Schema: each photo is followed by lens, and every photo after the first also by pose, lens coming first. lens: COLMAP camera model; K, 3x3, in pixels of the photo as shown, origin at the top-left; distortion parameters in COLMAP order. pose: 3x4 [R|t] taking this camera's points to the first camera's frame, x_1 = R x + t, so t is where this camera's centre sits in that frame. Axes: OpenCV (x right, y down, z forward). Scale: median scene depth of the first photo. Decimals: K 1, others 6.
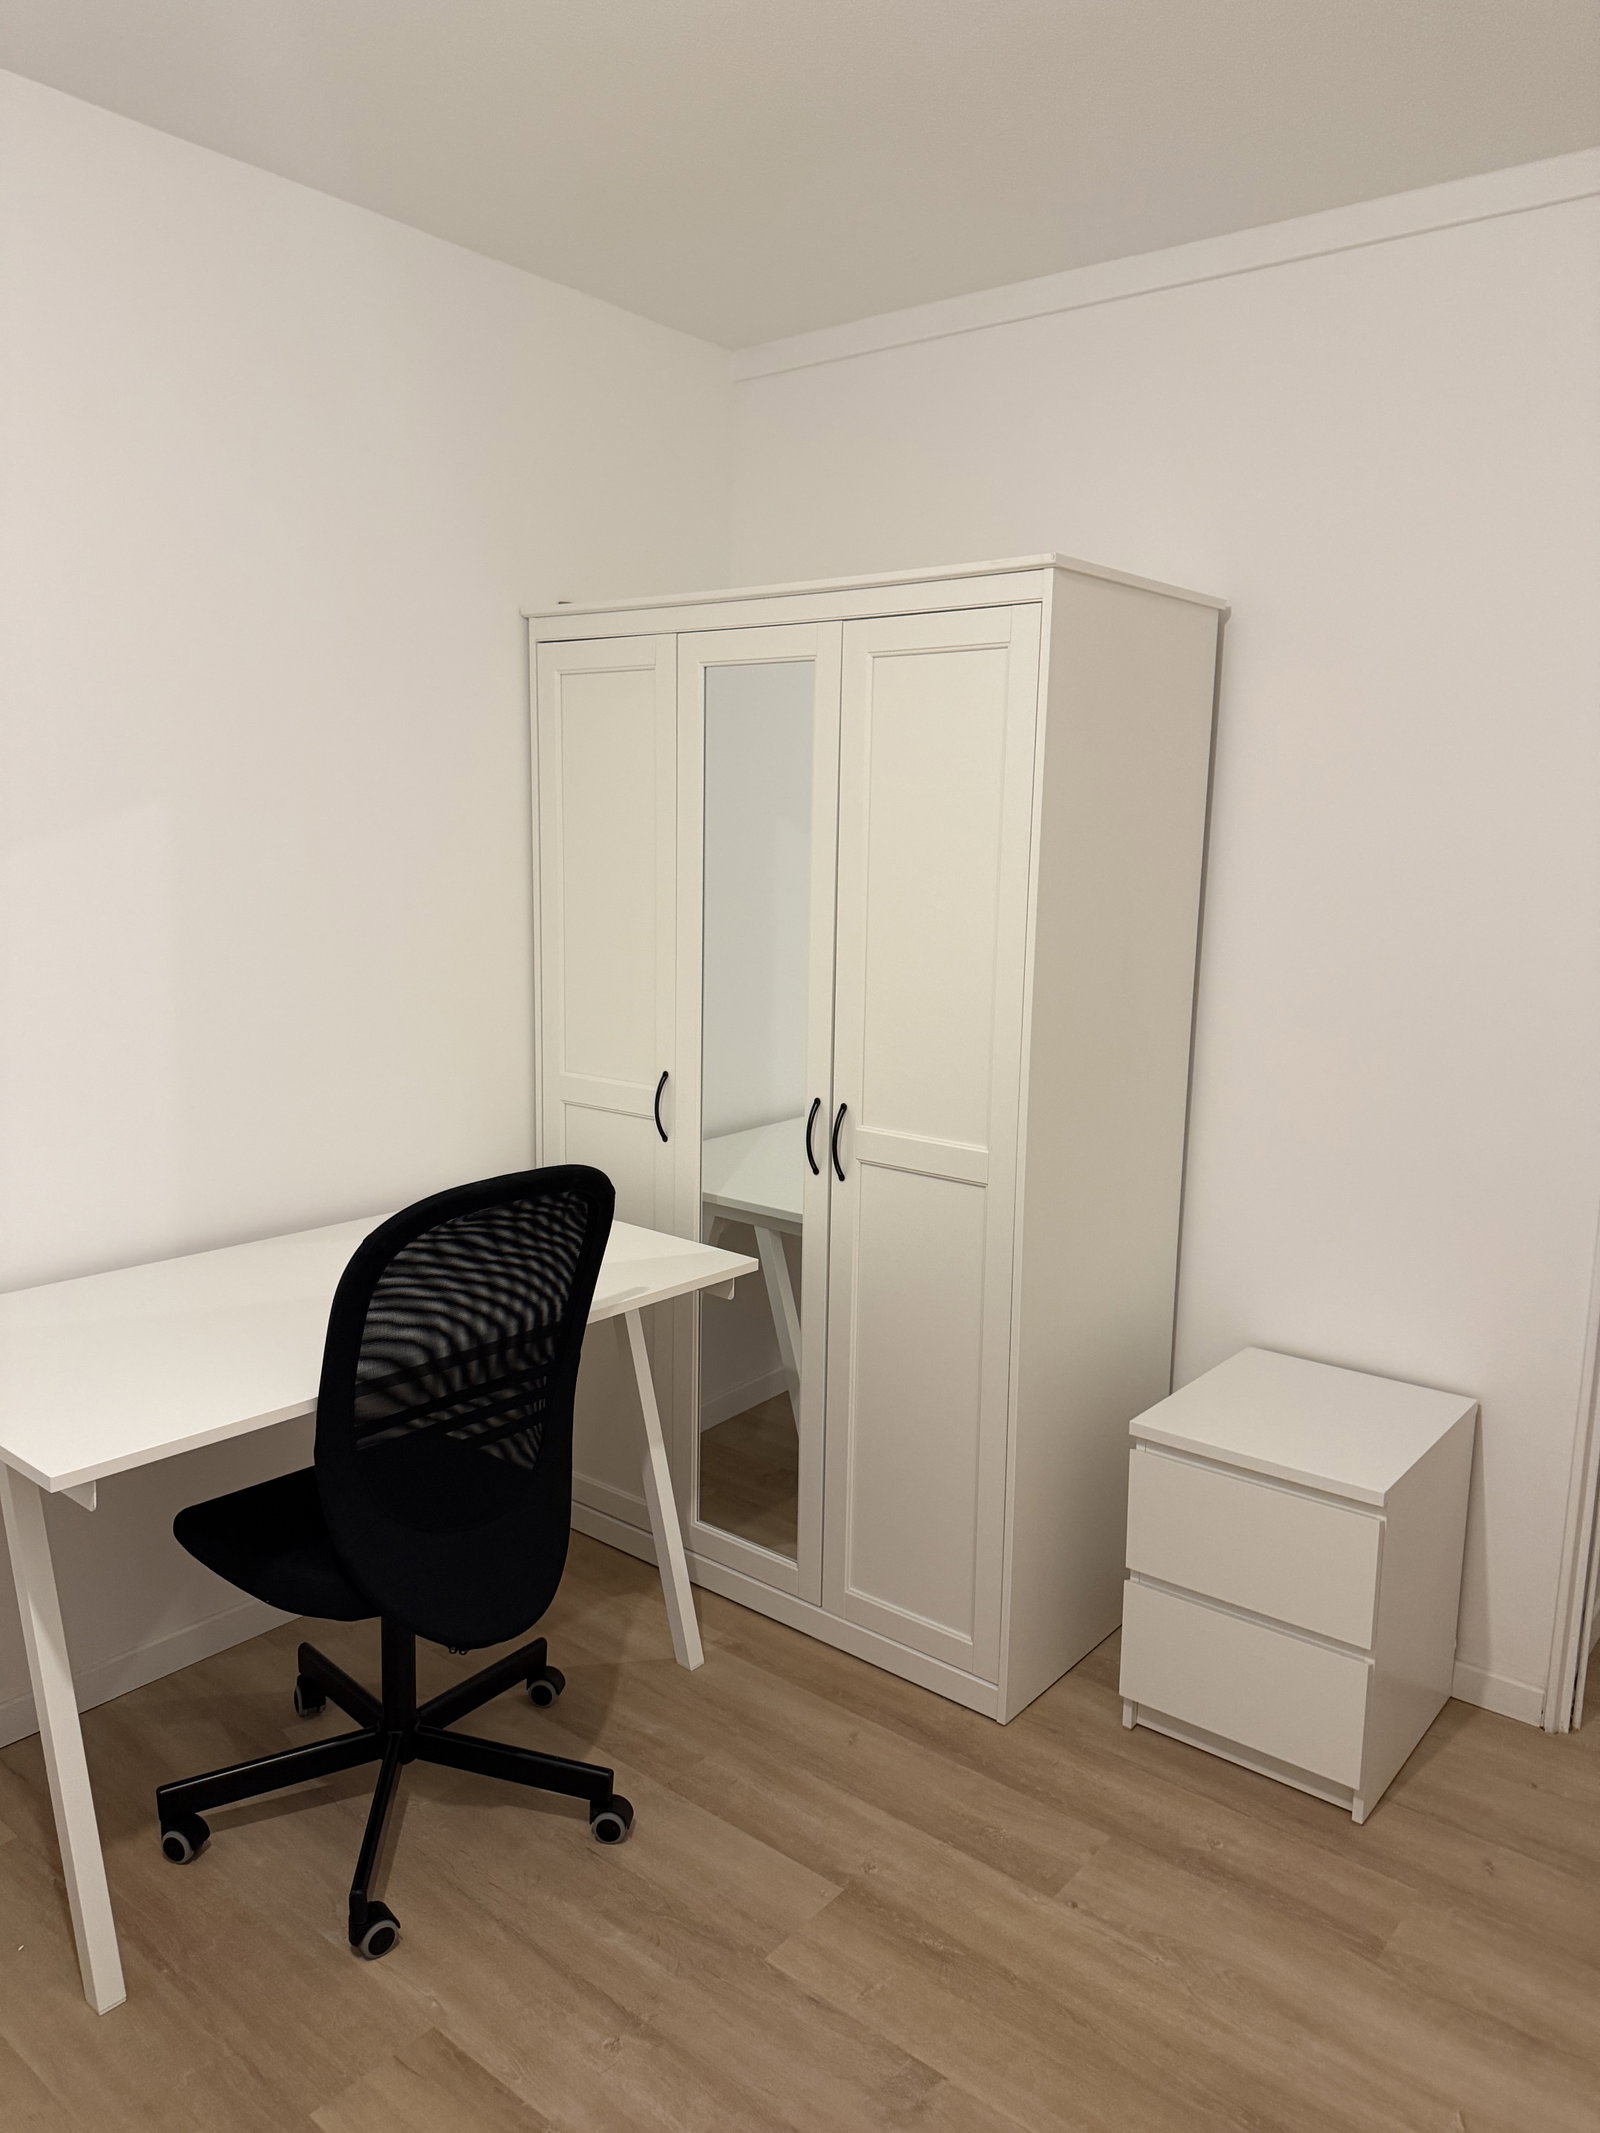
lens RADIAL K [[1516.4, 0, 800.0], [0, 1516.4, 1066.5], [0, 0, 1]] dist [0.007750, 0.000049]
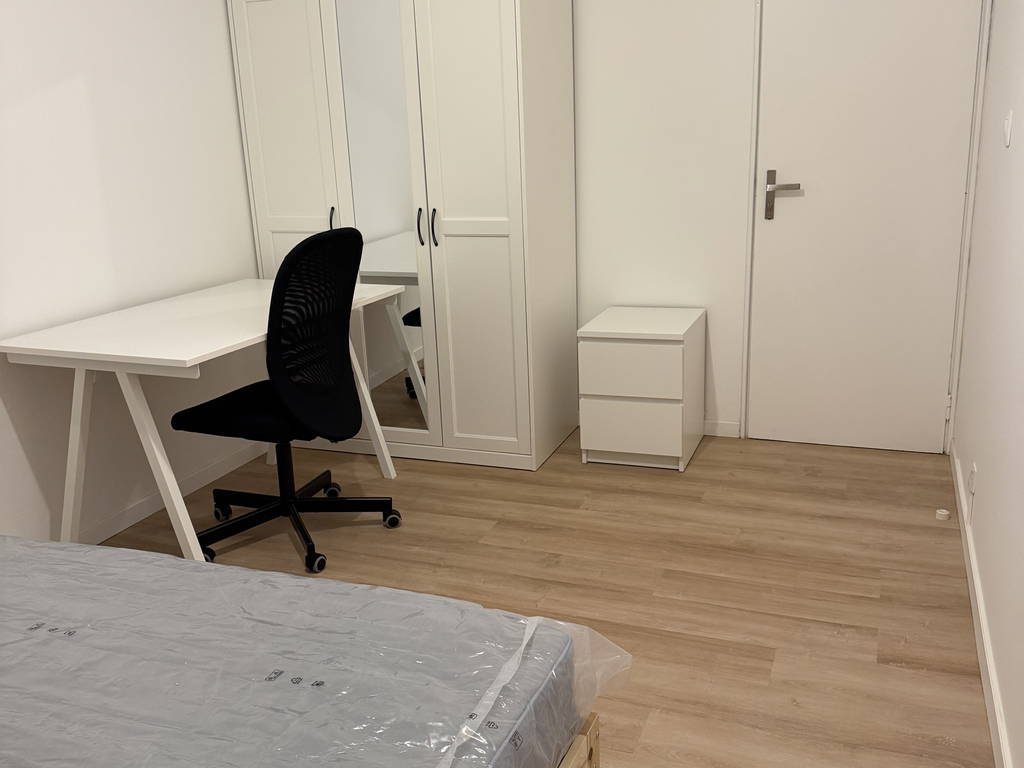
lens RADIAL K [[961.7, 0, 512.0], [0, 961.7, 384.0], [0, 0, 1]] dist [0.170899, -0.001714]
pose [[0.947717, -0.136831, 0.288289, -0.339659], [0.105858, 0.987054, 0.120491, 0.132253], [-0.301044, -0.083673, 0.949932, -0.421860]]
